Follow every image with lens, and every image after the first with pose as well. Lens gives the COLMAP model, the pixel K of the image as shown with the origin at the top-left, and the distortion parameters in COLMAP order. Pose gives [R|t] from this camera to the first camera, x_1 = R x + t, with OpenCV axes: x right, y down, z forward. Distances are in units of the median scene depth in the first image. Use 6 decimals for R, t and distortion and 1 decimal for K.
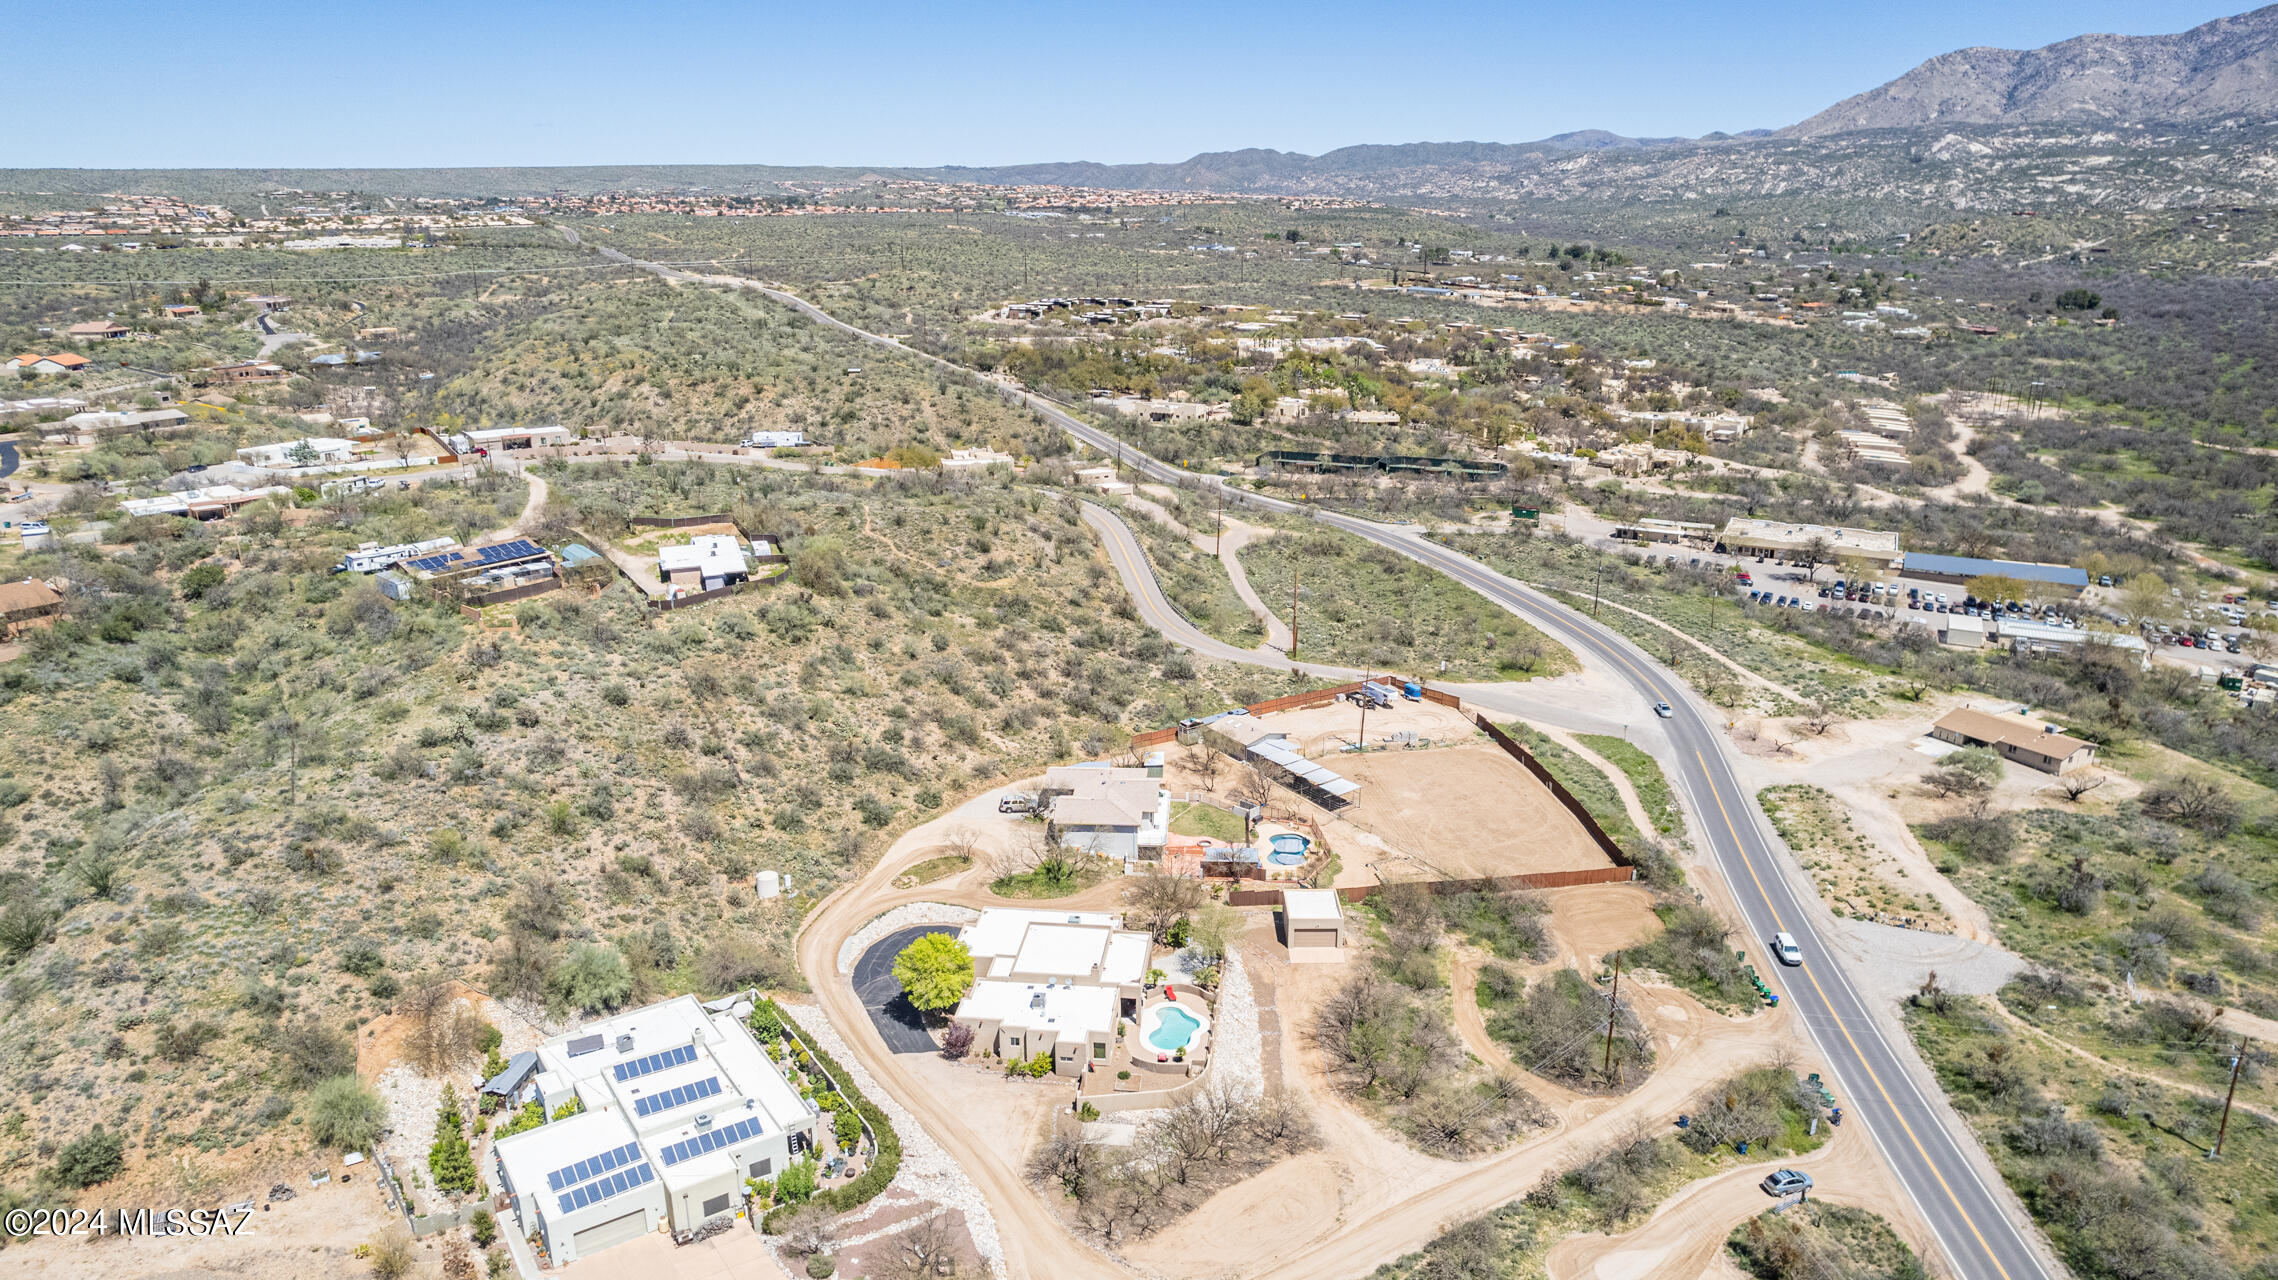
lens RADIAL K [[1498.0, 0, 1138.5], [0, 1498.0, 653.8], [0, 0, 1]] dist [-0.039944, 0.024407]
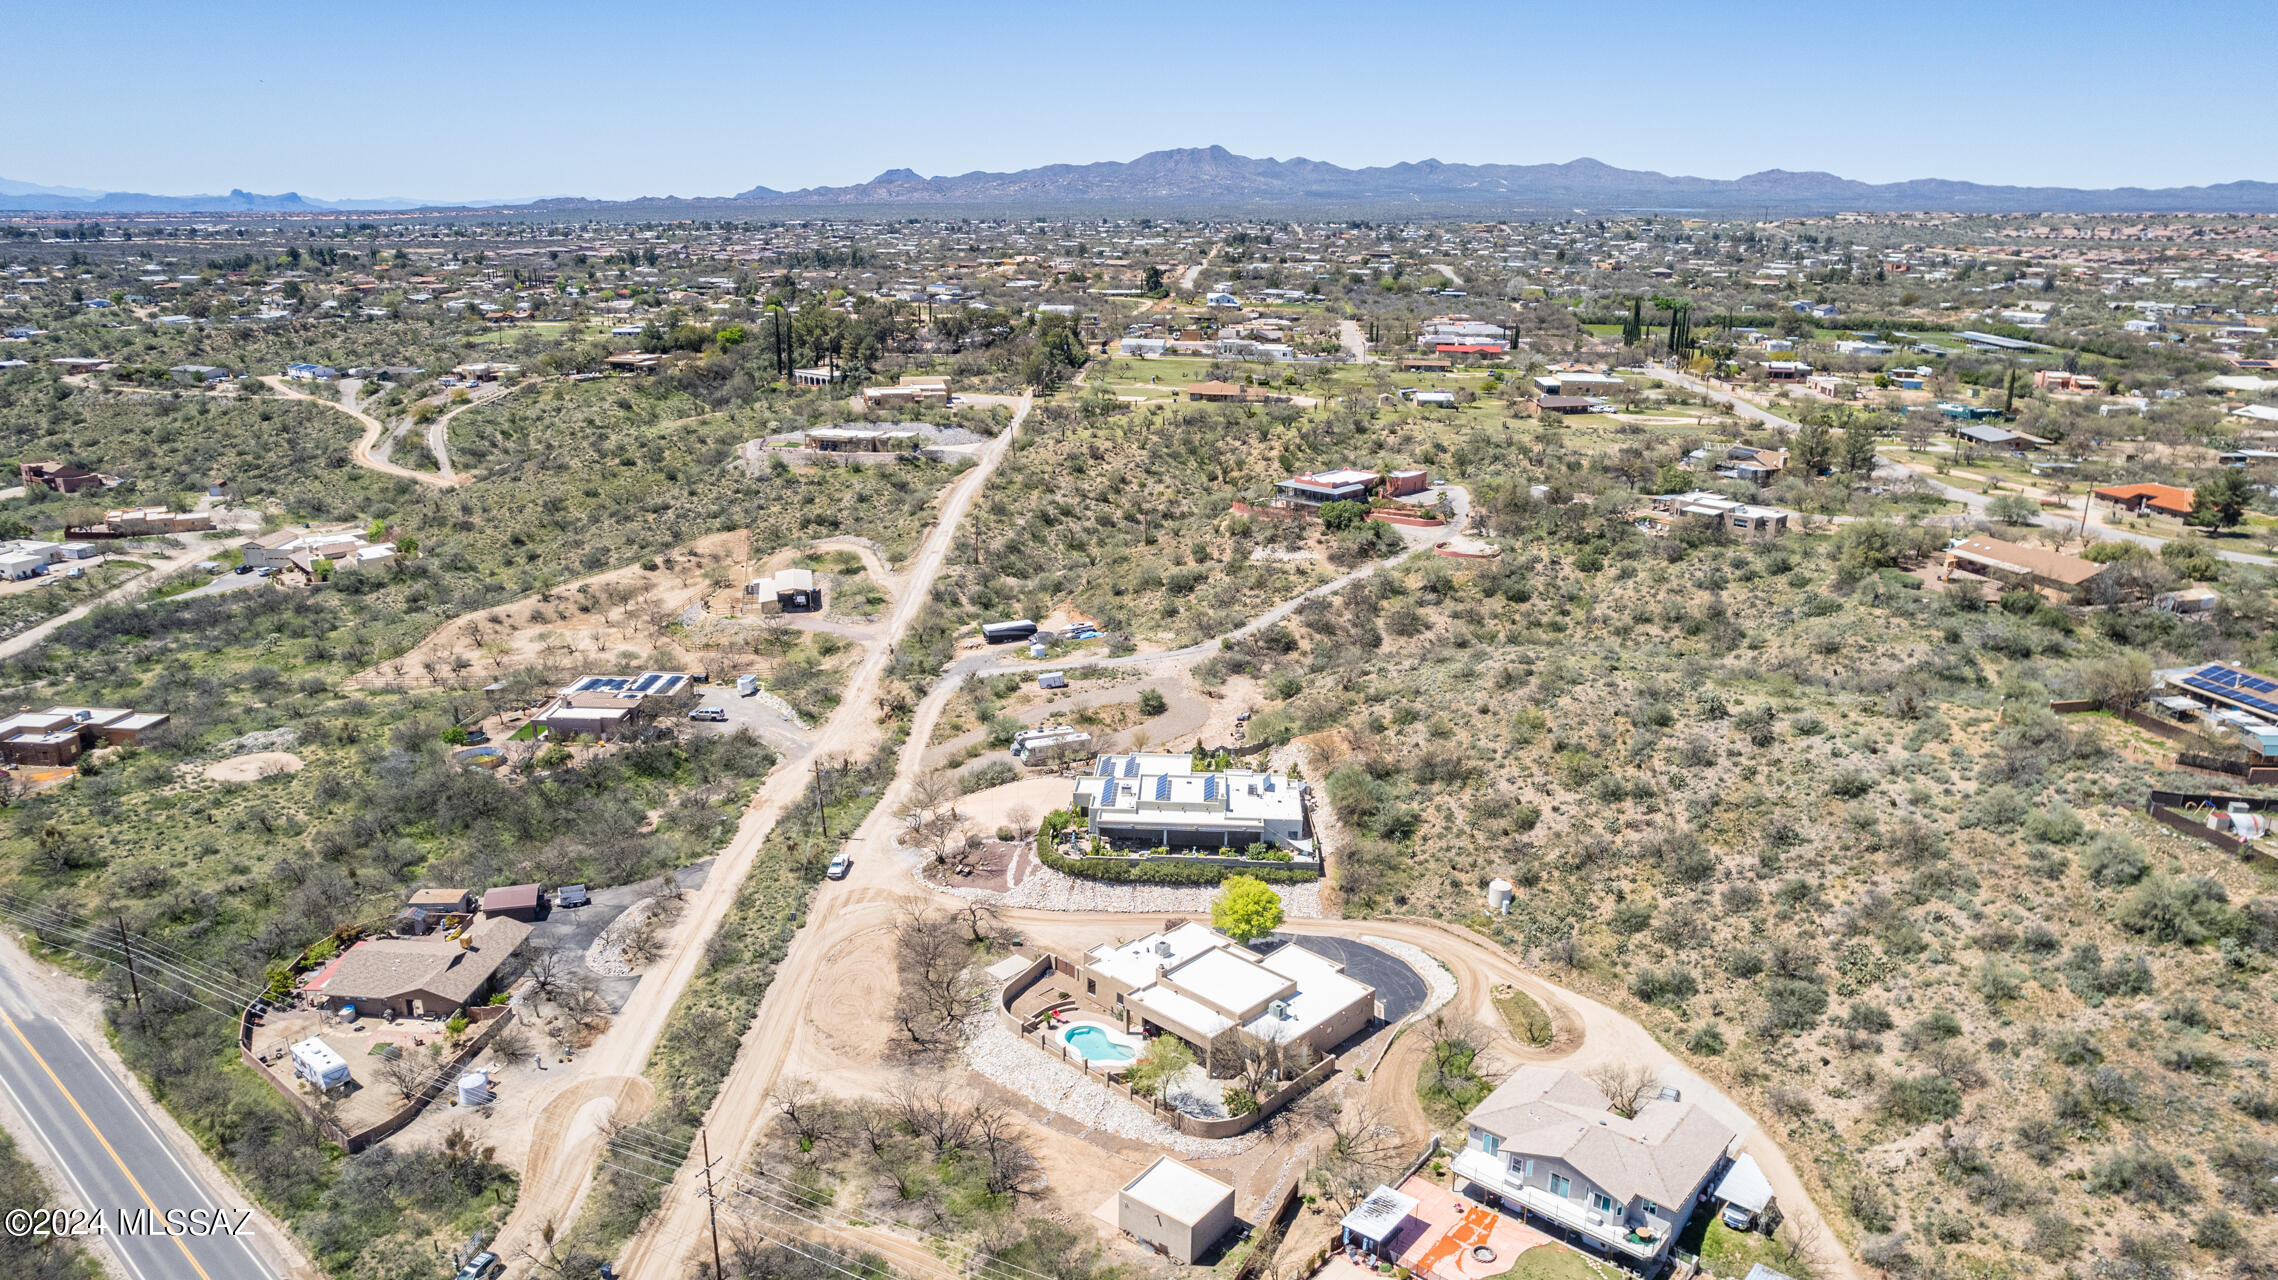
lens RADIAL K [[1498.0, 0, 1154.2], [0, 1498.0, 647.8], [0, 0, 1]] dist [-0.039944, 0.024407]
pose [[-0.603288, 0.229826, -0.763690, 0.641262], [-0.248235, 0.855898, 0.453672, -0.397732], [0.757907, 0.463270, -0.459302, 1.255345]]
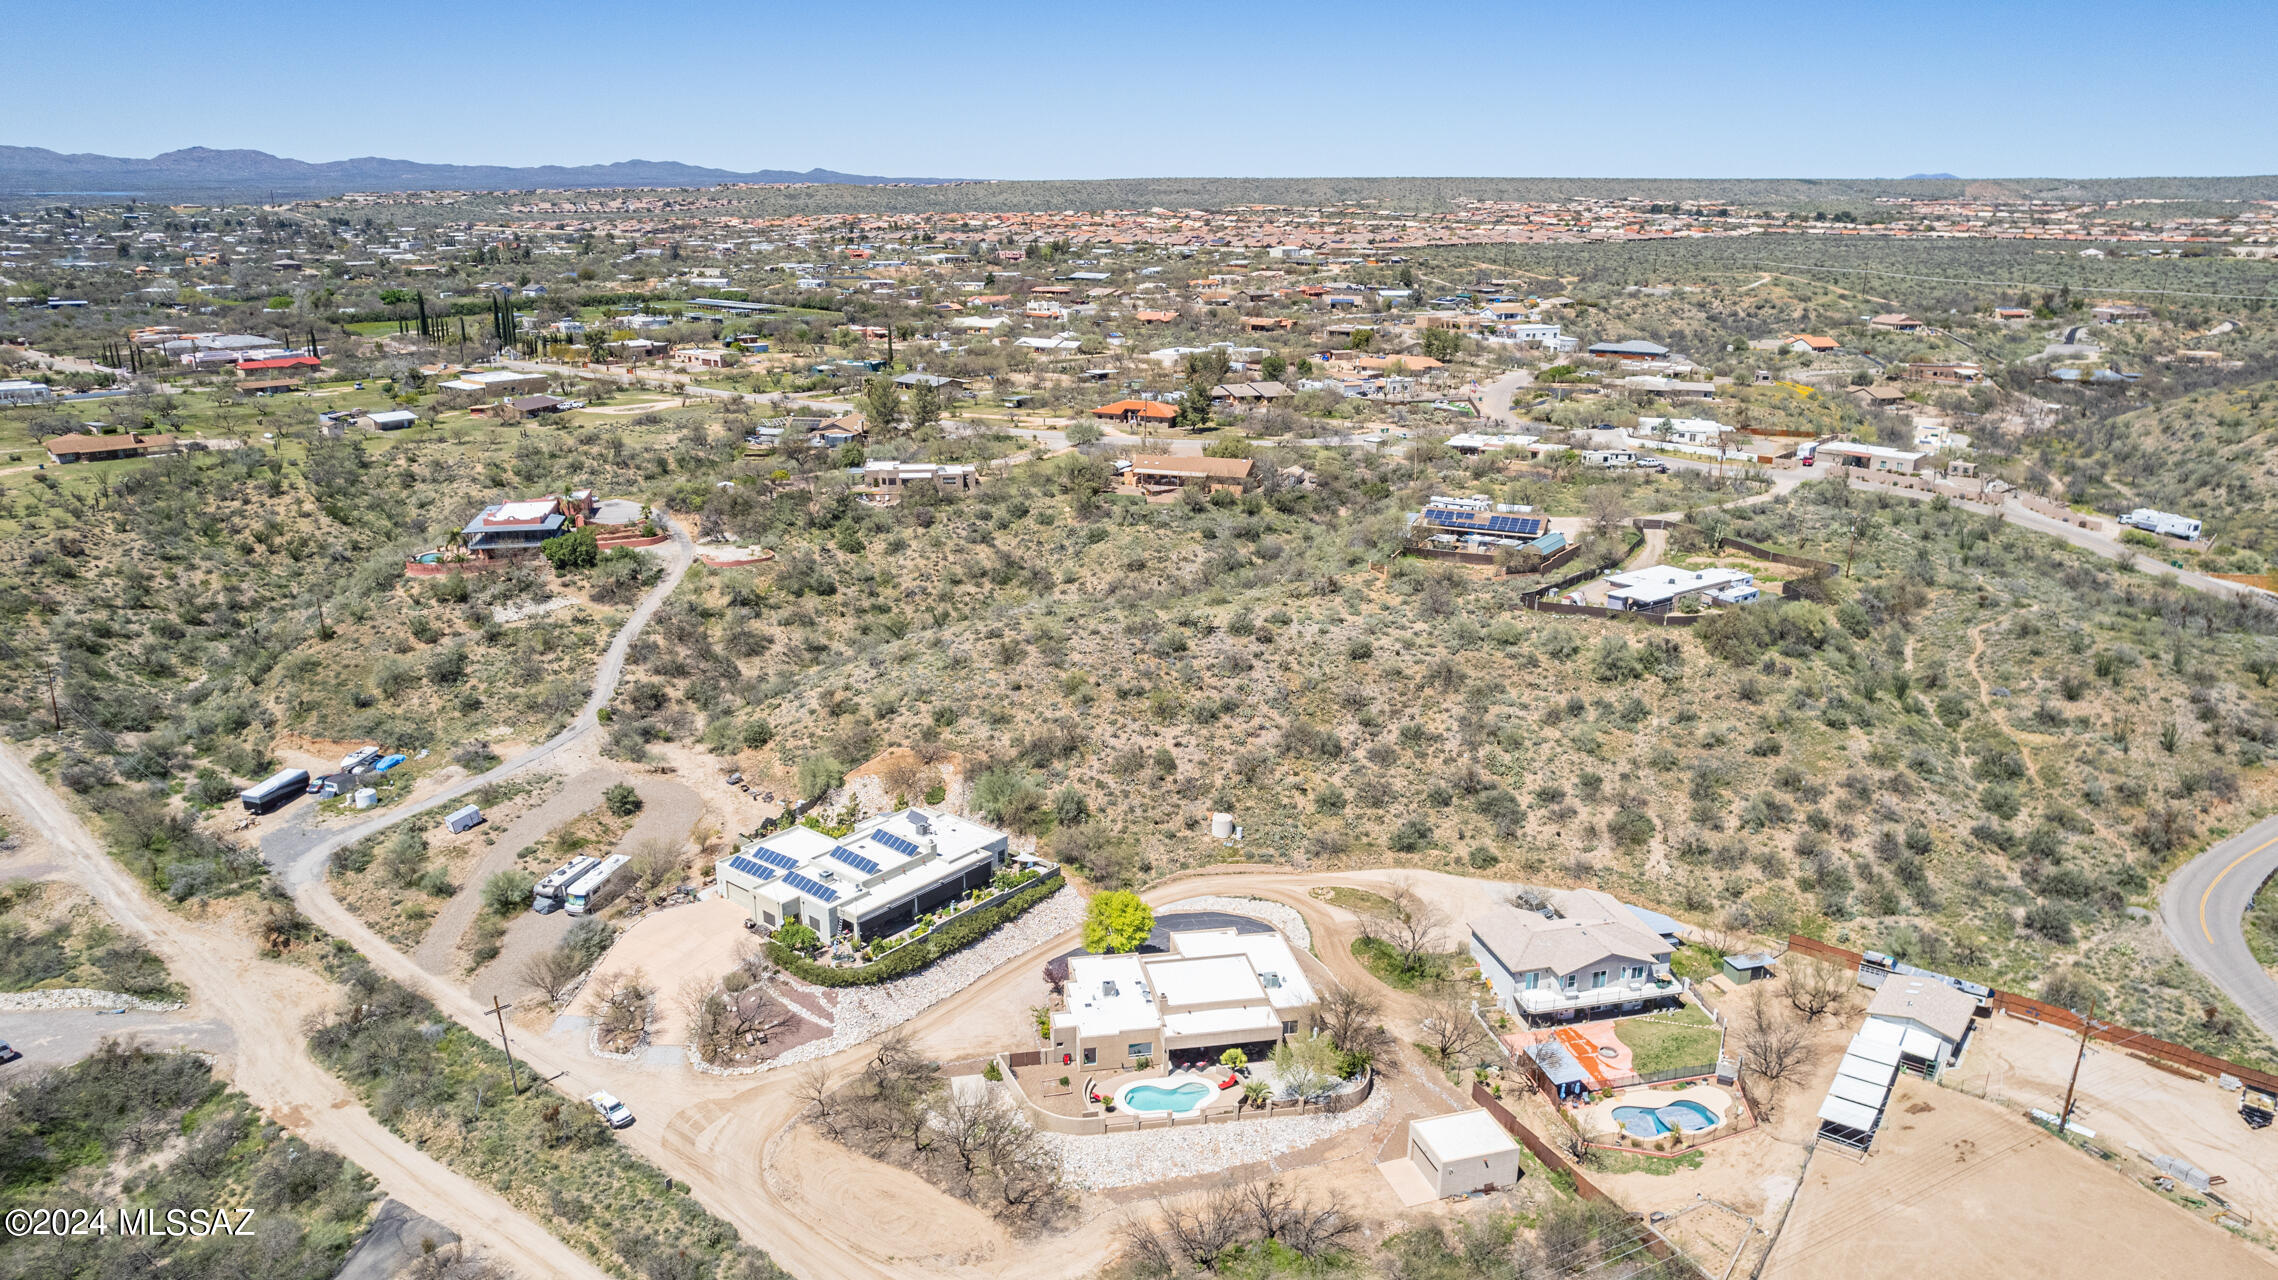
lens RADIAL K [[1498.0, 0, 1148.2], [0, 1498.0, 641.4], [0, 0, 1]] dist [-0.039944, 0.024407]
pose [[0.290368, 0.284969, -0.913498, 0.723317], [-0.297328, 0.934245, 0.196931, -0.176643], [0.909551, 0.214426, 0.356004, 0.553854]]
